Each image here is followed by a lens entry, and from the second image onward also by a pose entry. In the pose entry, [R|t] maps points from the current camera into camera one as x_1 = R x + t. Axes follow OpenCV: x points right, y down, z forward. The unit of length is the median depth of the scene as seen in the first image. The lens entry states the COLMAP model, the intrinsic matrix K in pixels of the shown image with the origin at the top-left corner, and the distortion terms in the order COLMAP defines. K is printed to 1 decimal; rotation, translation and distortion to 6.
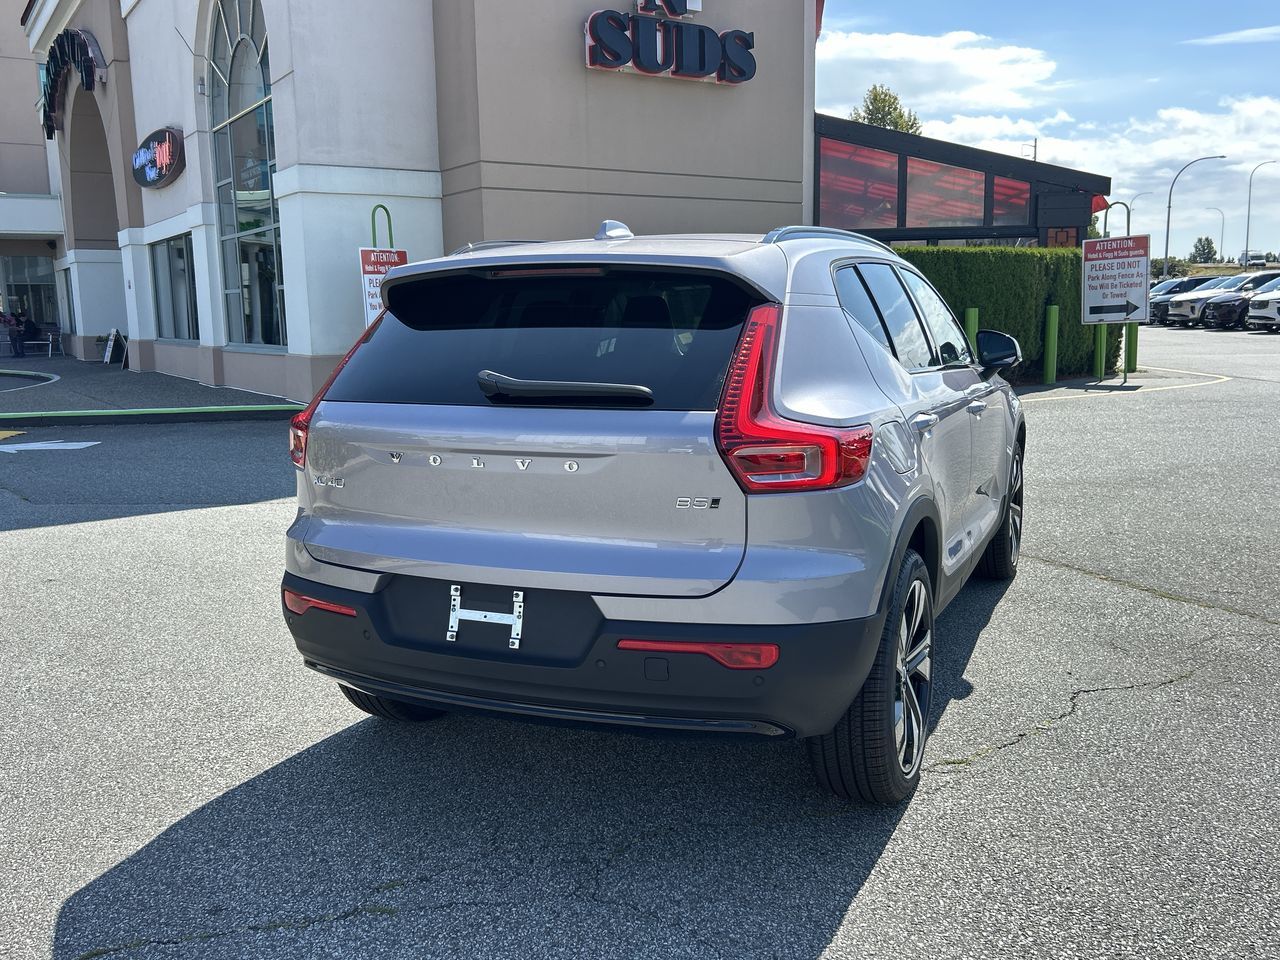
lens RADIAL K [[1099.9, 0, 644.2], [0, 1099.9, 477.5], [0, 0, 1]] dist [0.061550, -0.081057]
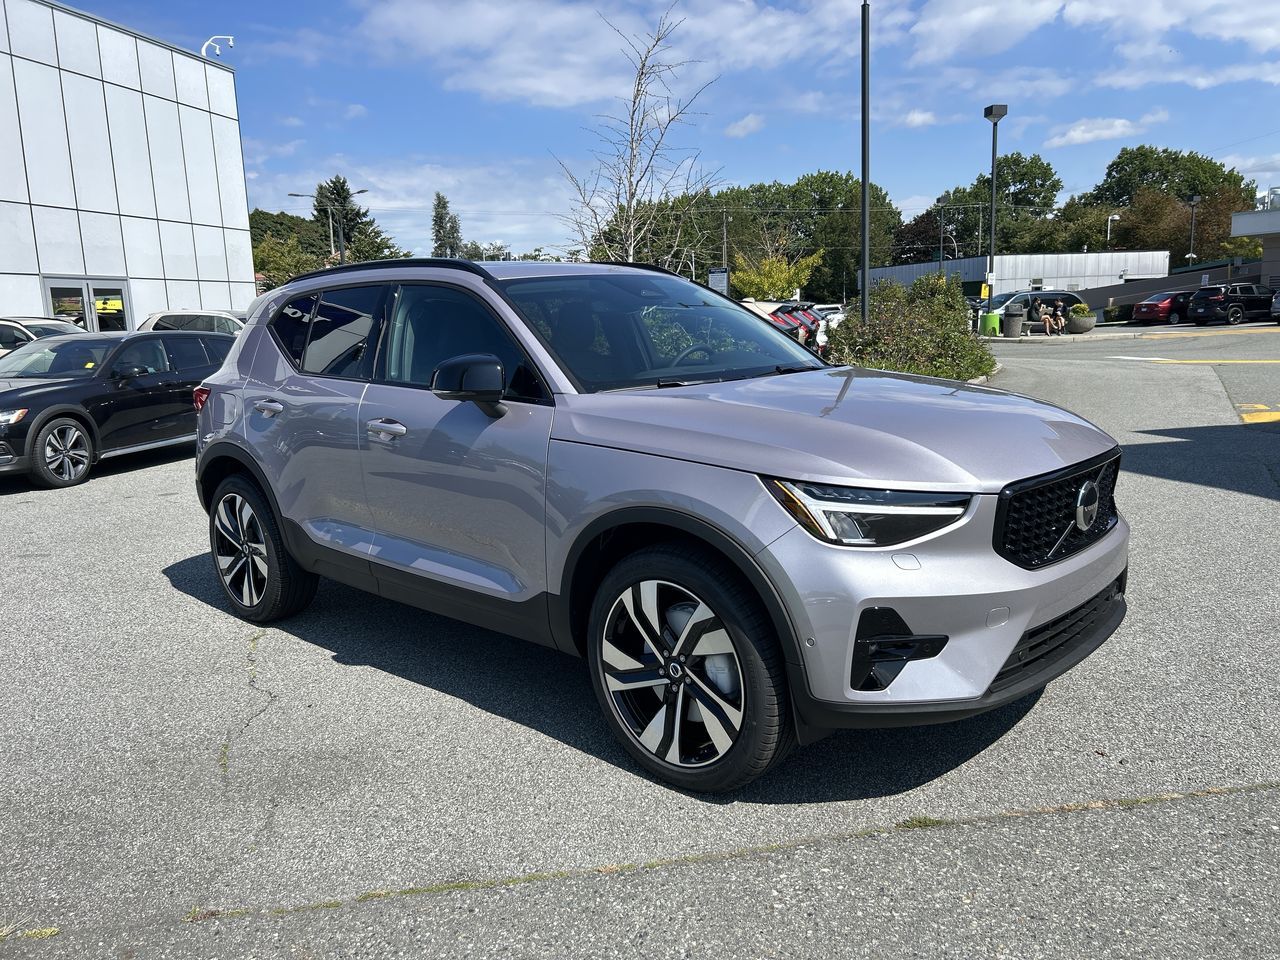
lens RADIAL K [[971.6, 0, 634.6], [0, 971.6, 478.9], [0, 0, 1]] dist [0.044588, -0.047284]
pose [[-0.322300, 0.188821, -0.927615, 0.805237], [-0.101016, 0.967450, 0.232028, -0.187551], [0.941232, 0.168486, -0.292735, 1.138325]]
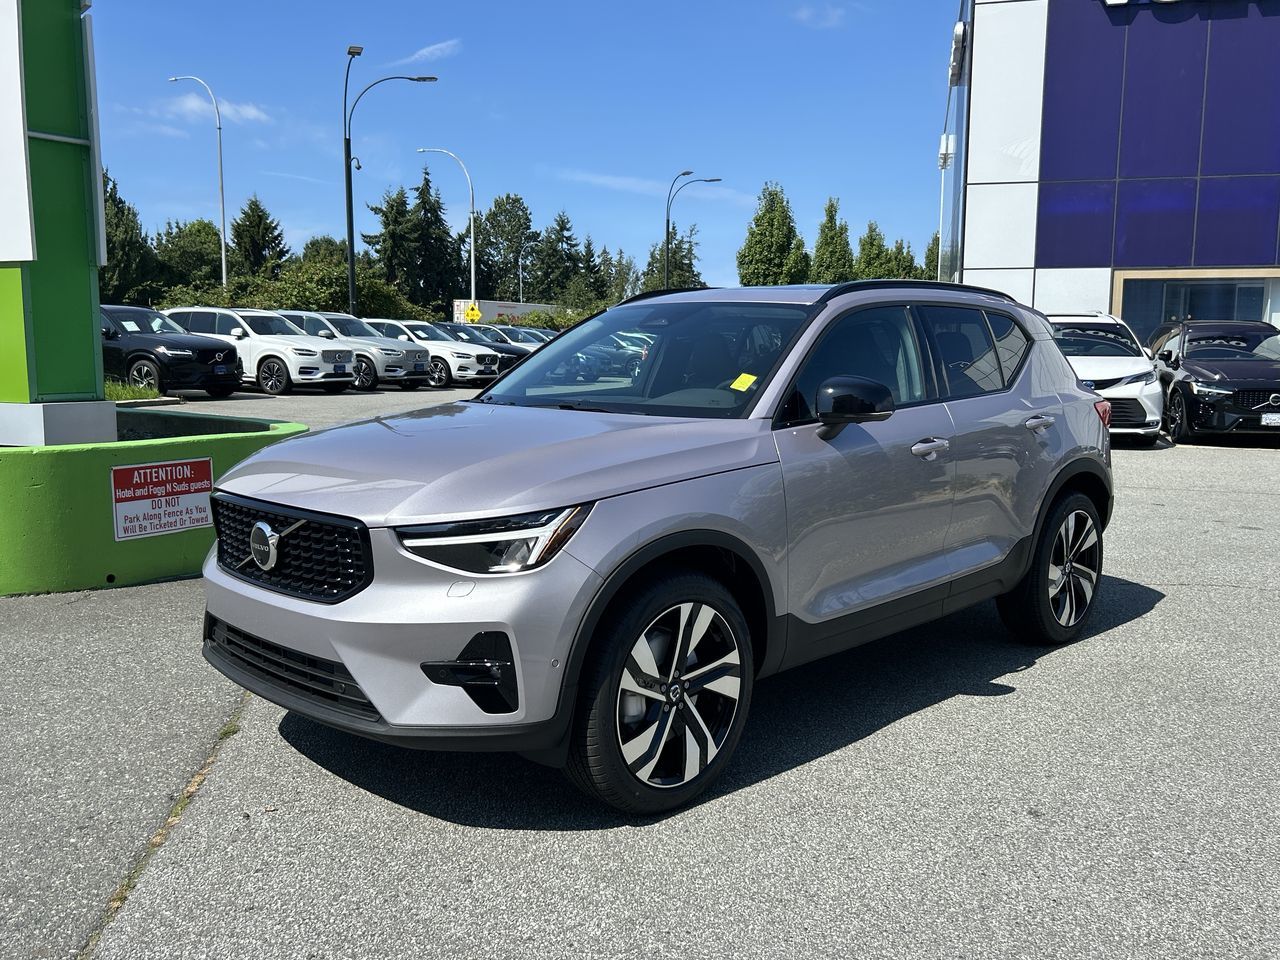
lens RADIAL K [[1099.9, 0, 637.0], [0, 1099.9, 474.0], [0, 0, 1]] dist [0.061550, -0.081057]
pose [[-0.939653, -0.030262, 0.340789, -0.133471], [0.062471, 0.964159, 0.257866, -0.255842], [-0.336378, 0.263594, -0.904084, 1.671609]]
